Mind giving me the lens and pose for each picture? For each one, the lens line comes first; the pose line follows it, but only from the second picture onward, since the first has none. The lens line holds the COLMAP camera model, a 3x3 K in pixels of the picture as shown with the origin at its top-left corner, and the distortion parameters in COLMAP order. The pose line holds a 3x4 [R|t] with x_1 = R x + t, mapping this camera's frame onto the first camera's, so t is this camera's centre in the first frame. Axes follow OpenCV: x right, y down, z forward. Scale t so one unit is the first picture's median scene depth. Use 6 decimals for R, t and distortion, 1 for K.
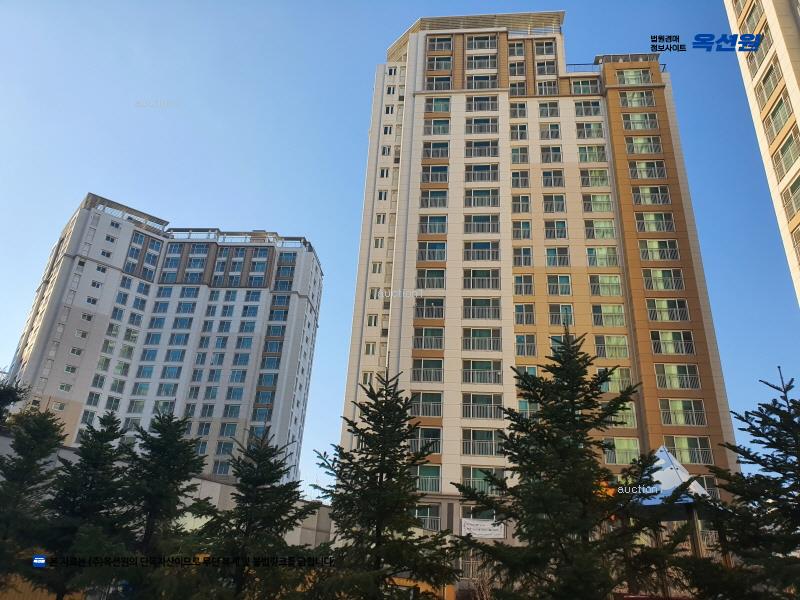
lens RADIAL K [[603.3, 0, 400.6], [0, 603.3, 307.0], [0, 0, 1]] dist [-0.014264, -0.010103]
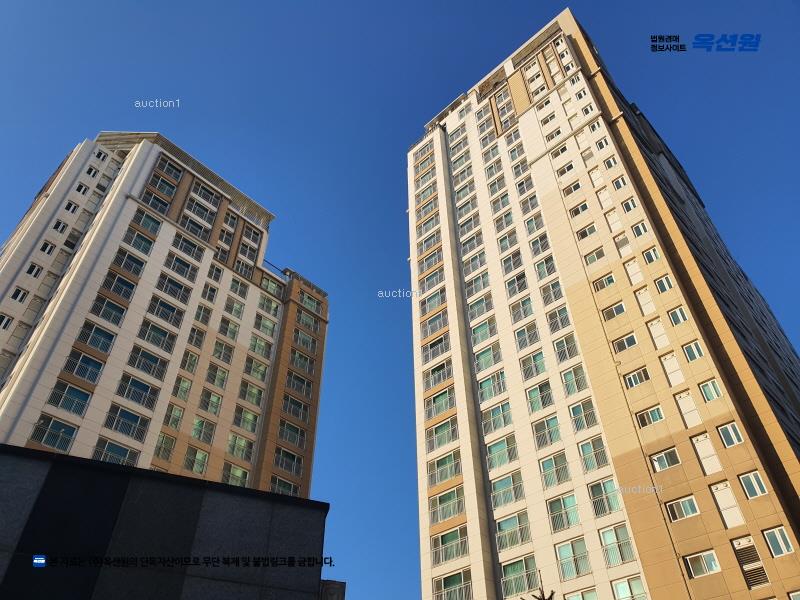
lens RADIAL K [[603.3, 0, 398.2], [0, 603.3, 296.9], [0, 0, 1]] dist [-0.014264, -0.010103]
pose [[0.615543, 0.509880, 0.600940, -0.197789], [-0.301417, 0.856852, -0.418272, 0.035868], [-0.728186, 0.076331, 0.681116, 0.094247]]
